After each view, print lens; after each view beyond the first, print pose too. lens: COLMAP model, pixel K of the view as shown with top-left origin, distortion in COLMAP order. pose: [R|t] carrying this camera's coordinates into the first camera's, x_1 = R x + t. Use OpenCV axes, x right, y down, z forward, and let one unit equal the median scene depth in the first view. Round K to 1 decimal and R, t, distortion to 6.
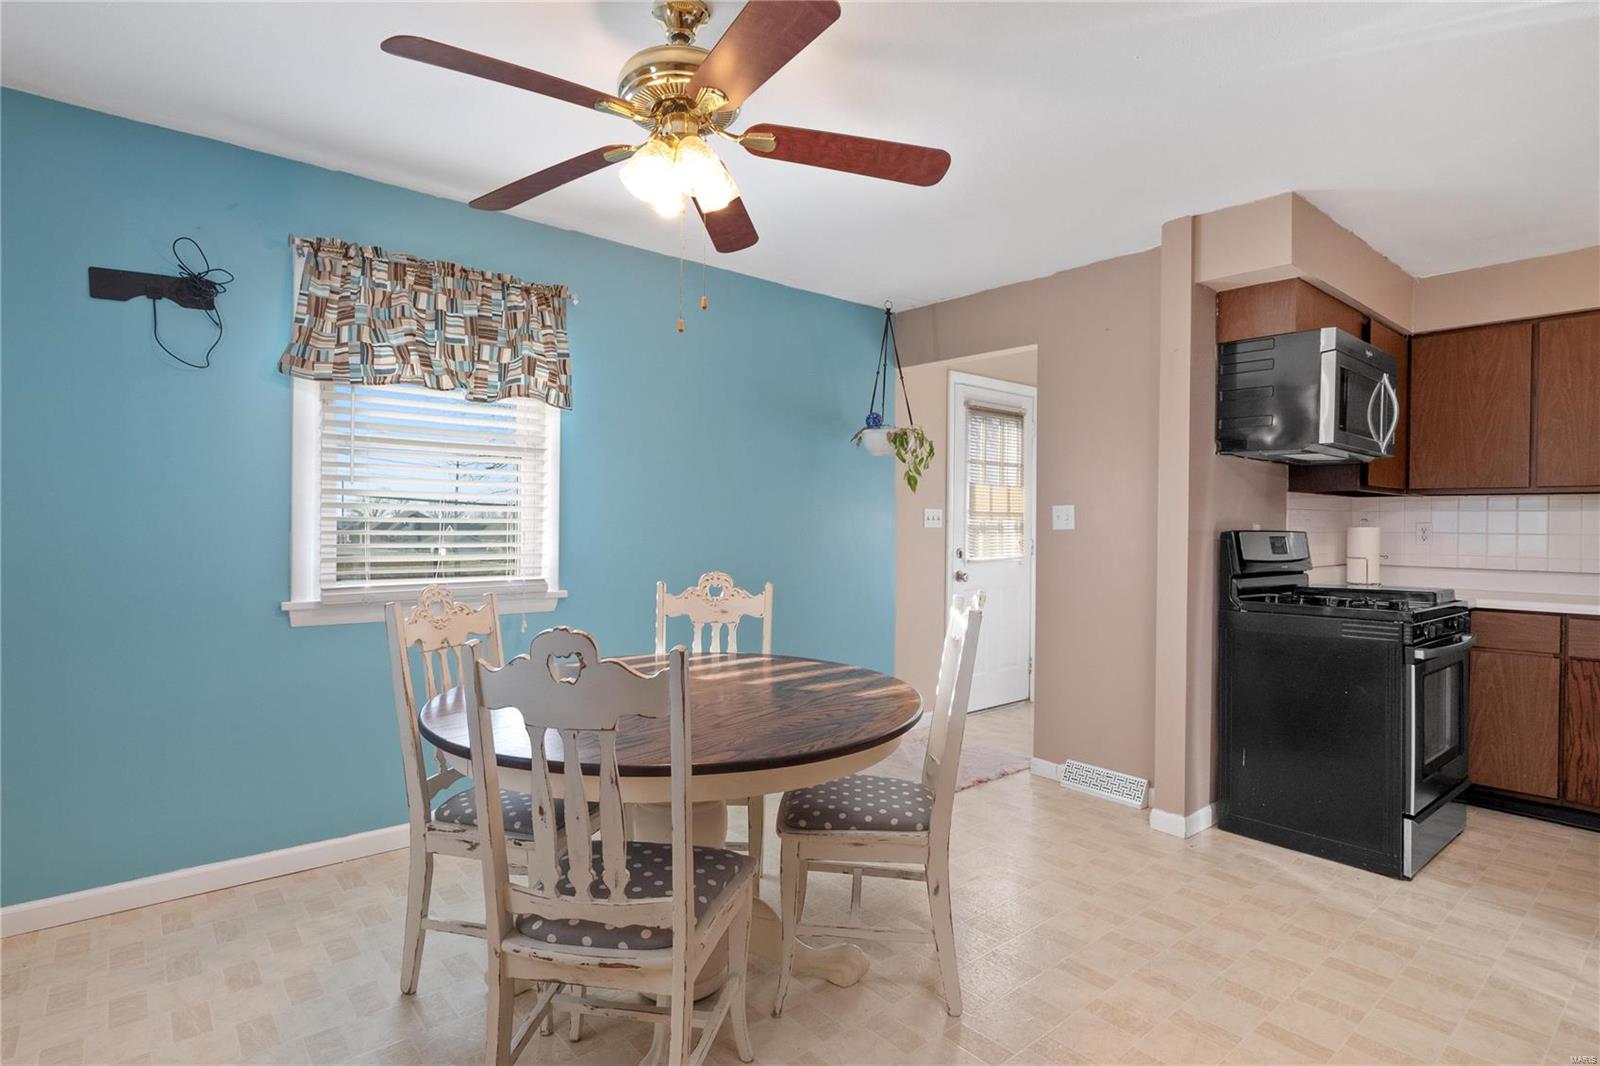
lens RADIAL K [[798.3, 0, 803.4], [0, 798.3, 538.4], [0, 0, 1]] dist [-0.005324, 0.000239]
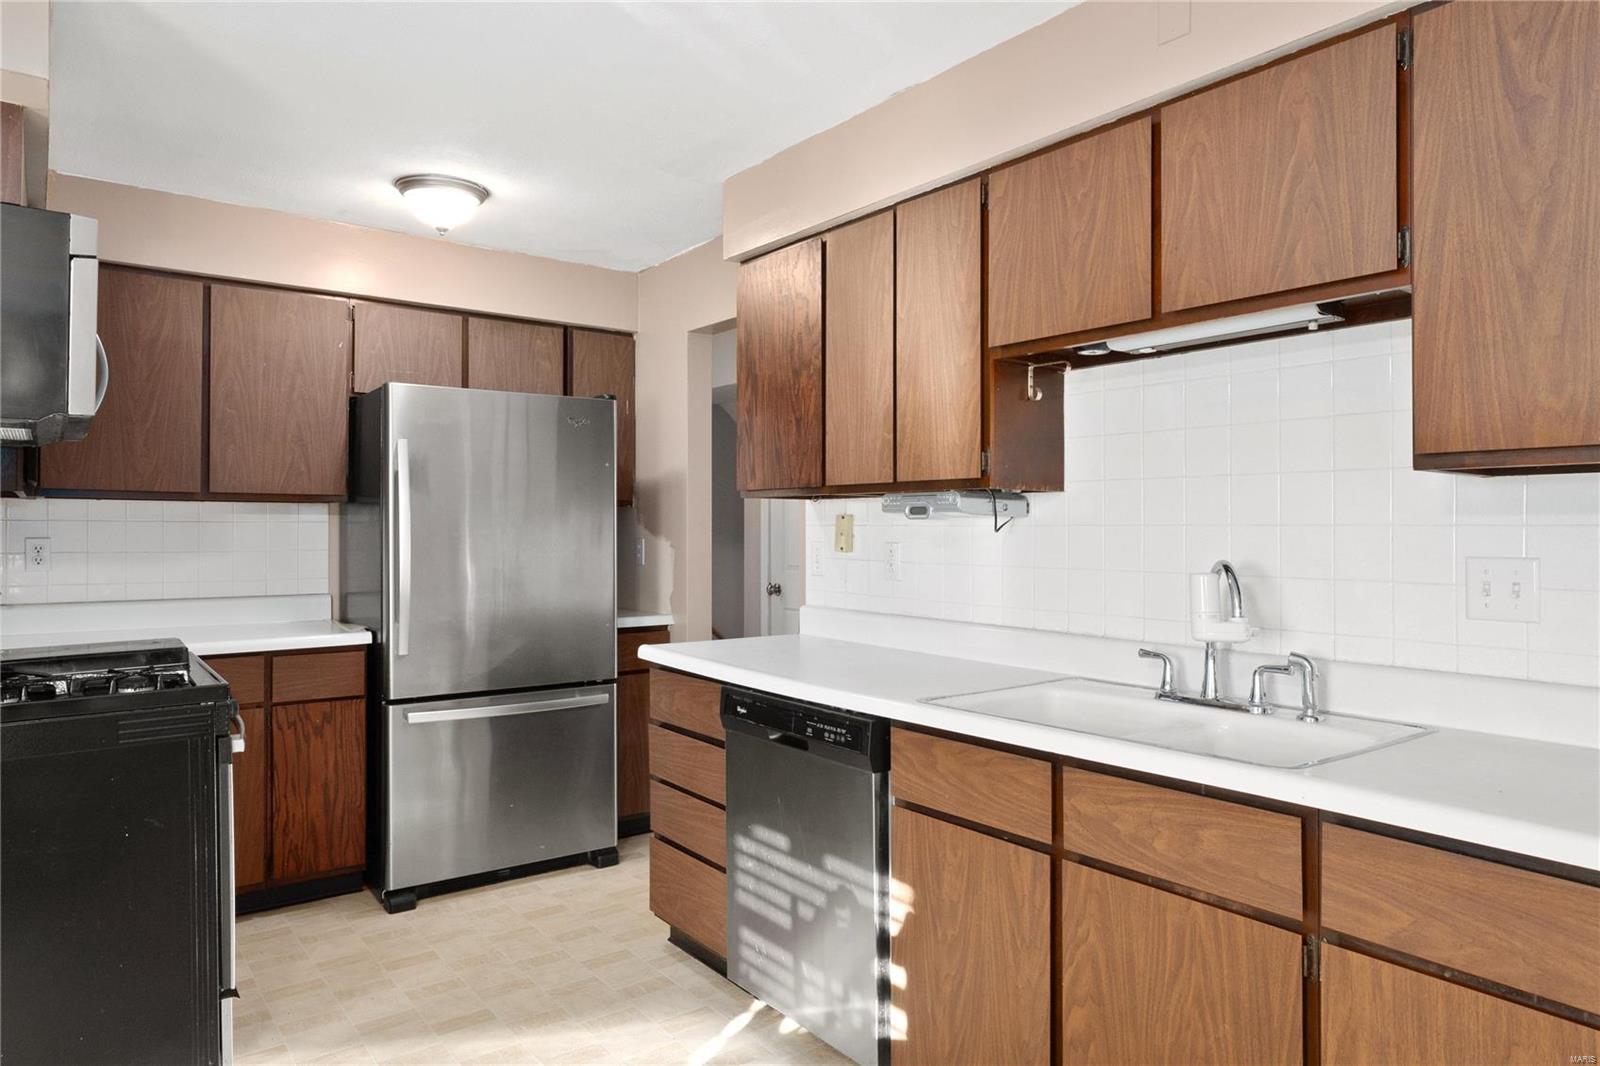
lens RADIAL K [[1011.6, 0, 797.2], [0, 1011.6, 529.1], [0, 0, 1]] dist [-0.002234, 0.005074]
pose [[0.059925, -0.010724, 0.998145, -0.041080], [0.018599, 0.999781, 0.009625, -0.031491], [-0.998030, 0.017988, 0.060111, 0.411866]]
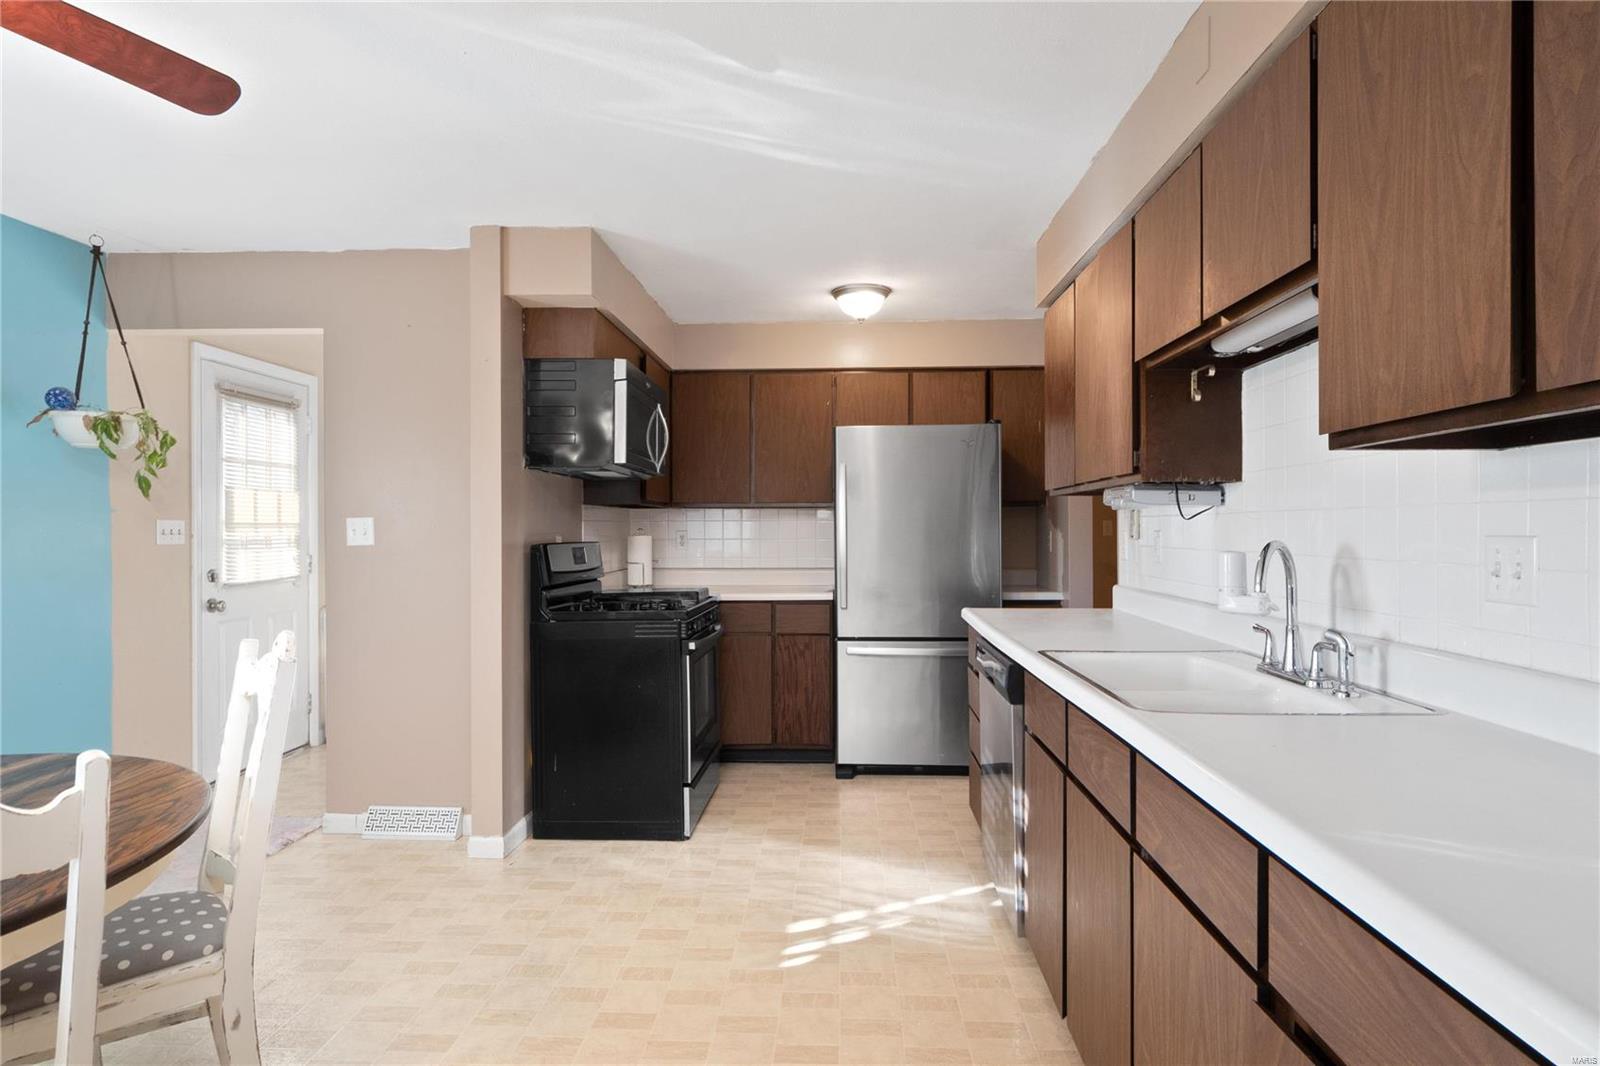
lens RADIAL K [[852.9, 0, 794.6], [0, 852.9, 537.7], [0, 0, 1]] dist [0.000295, -0.000087]
pose [[0.686605, -0.018783, 0.726788, -0.031446], [0.024378, 0.999699, 0.002807, -0.012059], [-0.726622, 0.015790, 0.686856, 0.014550]]
